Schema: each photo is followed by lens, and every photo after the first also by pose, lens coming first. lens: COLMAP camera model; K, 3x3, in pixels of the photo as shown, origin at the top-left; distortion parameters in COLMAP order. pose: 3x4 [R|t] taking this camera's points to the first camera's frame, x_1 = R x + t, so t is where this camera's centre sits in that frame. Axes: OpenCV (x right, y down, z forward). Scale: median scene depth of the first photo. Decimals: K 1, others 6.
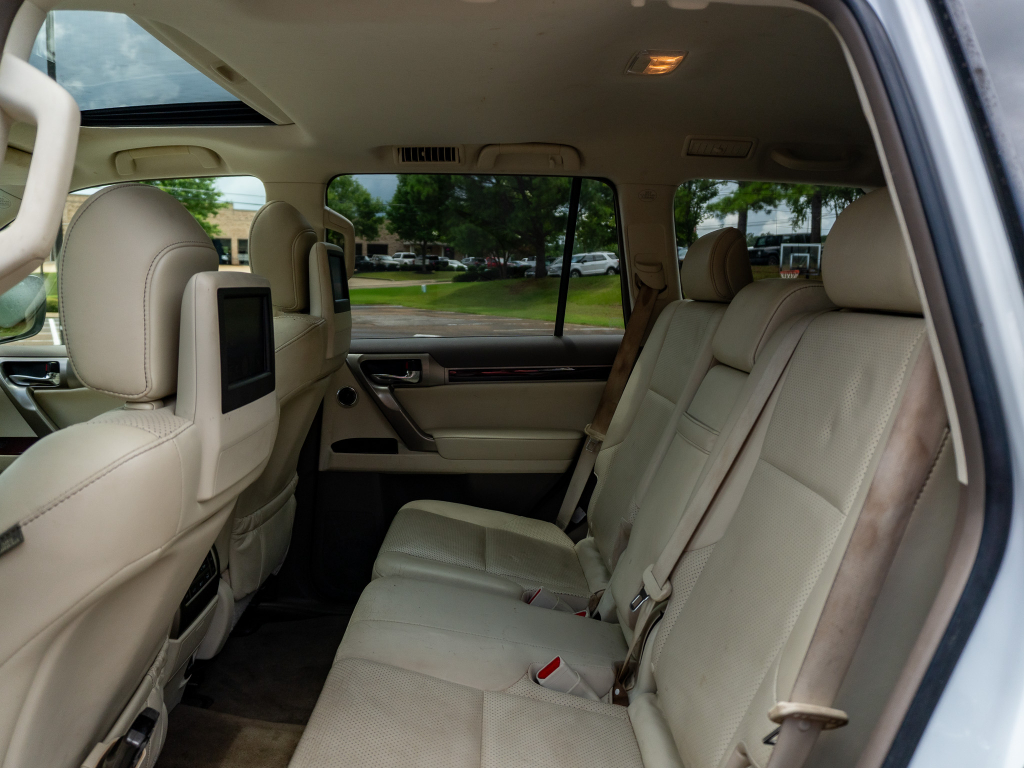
lens RADIAL K [[793.4, 0, 506.0], [0, 793.4, 382.3], [0, 0, 1]] dist [-0.020703, -0.000197]
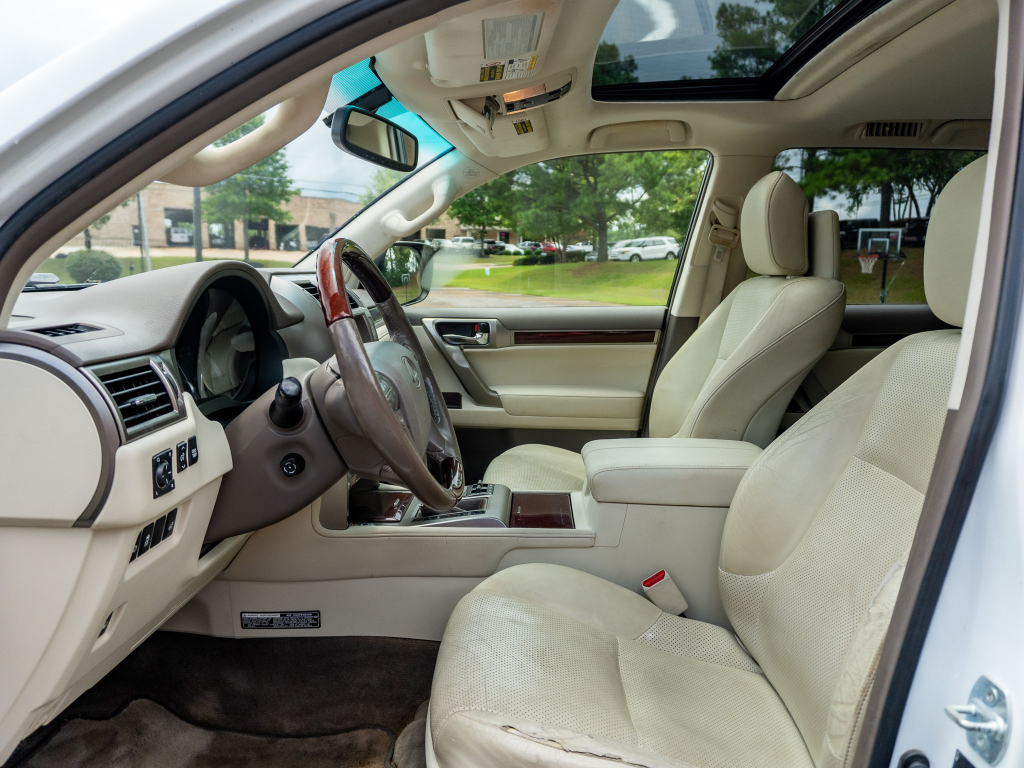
lens RADIAL K [[766.6, 0, 499.8], [0, 766.6, 385.6], [0, 0, 1]] dist [-0.049050, -0.001168]
pose [[0.997683, 0.012852, -0.066802, -0.482904], [-0.010918, 0.999513, 0.029236, 0.029509], [0.067146, -0.028439, 0.997338, -0.050861]]
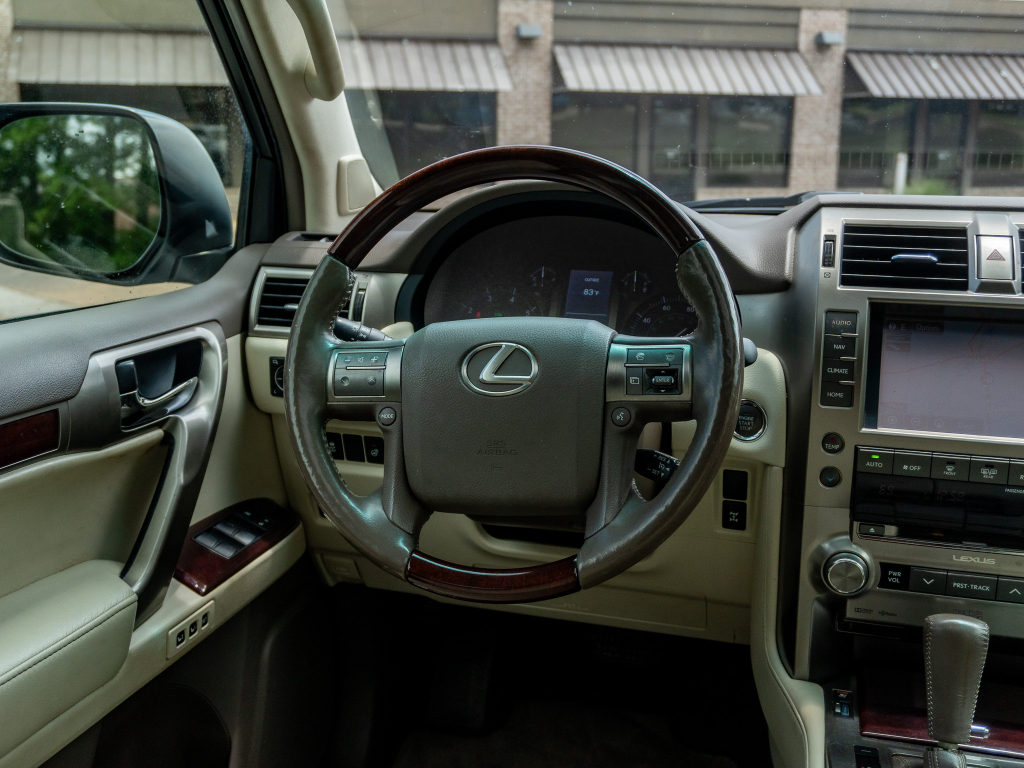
lens RADIAL K [[1139.9, 0, 496.5], [0, 1139.9, 388.6], [0, 0, 1]] dist [-0.006486, -0.008361]
pose [[-0.295046, 0.189940, -0.936414, -0.143988], [-0.129937, 0.962961, 0.236266, -0.064722], [0.946607, 0.191384, -0.259438, 0.571100]]
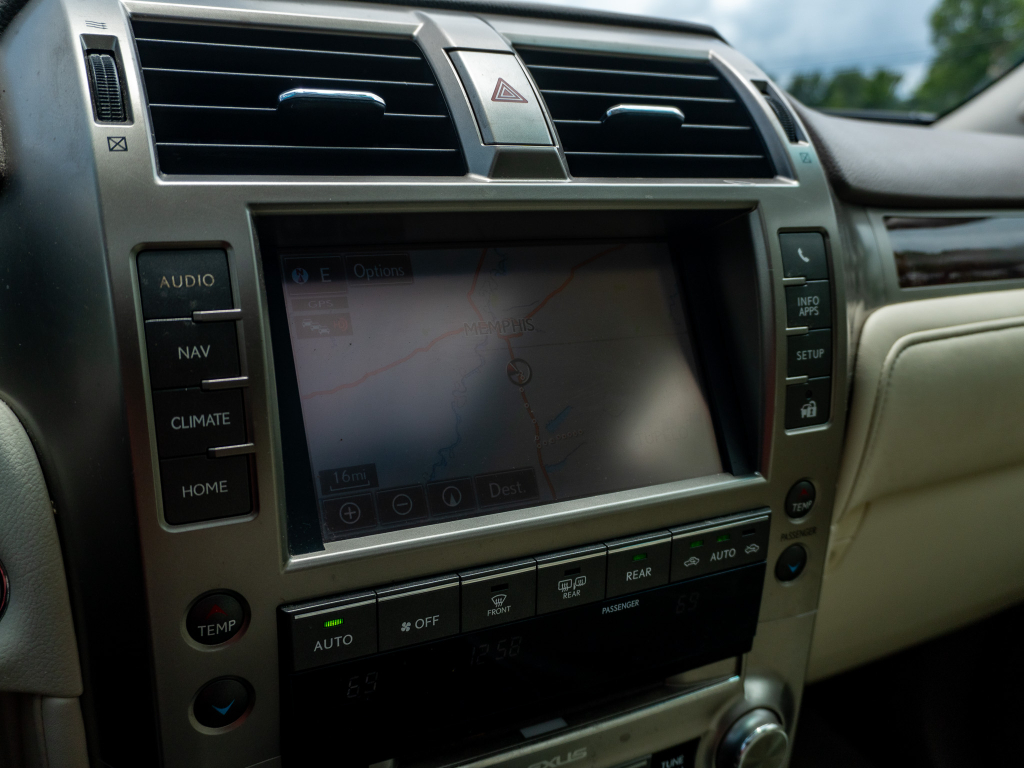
lens RADIAL K [[913.6, 0, 506.5], [0, 913.6, 388.7], [0, 0, 1]] dist [-0.008477, -0.003966]
pose [[0.444116, 0.253201, -0.859448, -0.517267], [-0.138883, 0.967098, 0.213148, -0.014535], [0.885140, 0.024700, 0.464669, 0.558270]]
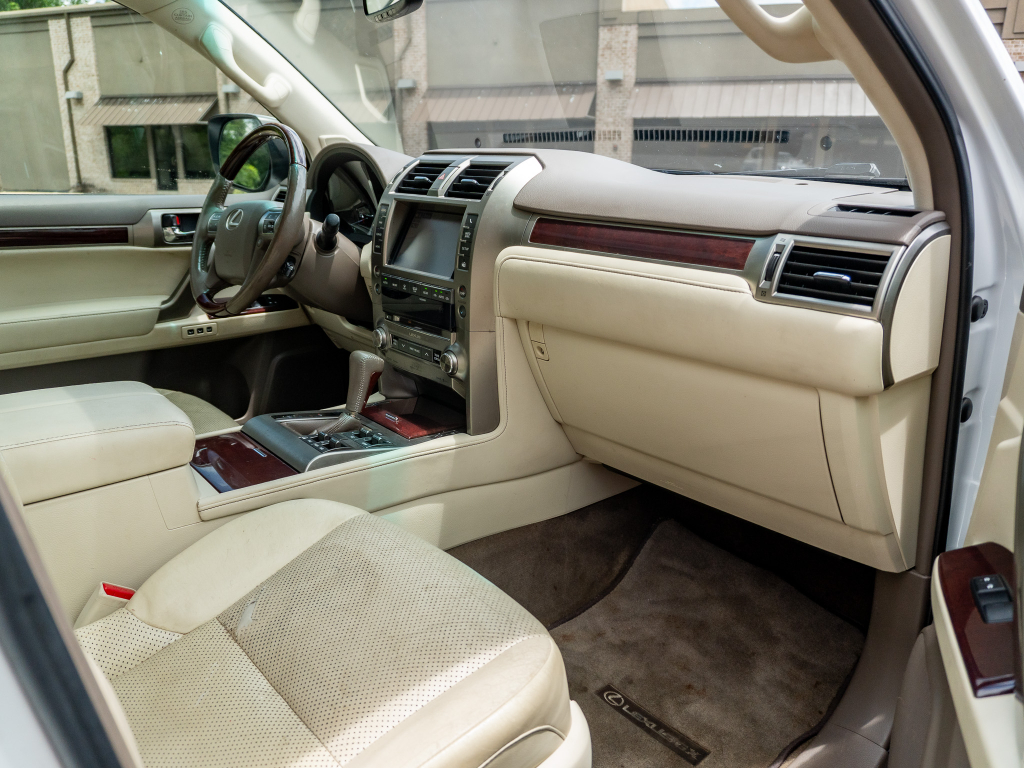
lens RADIAL K [[766.6, 0, 499.8], [0, 766.6, 385.6], [0, 0, 1]] dist [-0.049050, -0.001168]
pose [[-0.783004, 0.163593, -0.600118, -0.316017], [-0.094977, 0.922037, 0.375269, -0.112431], [0.614723, 0.350835, -0.706421, 1.162616]]
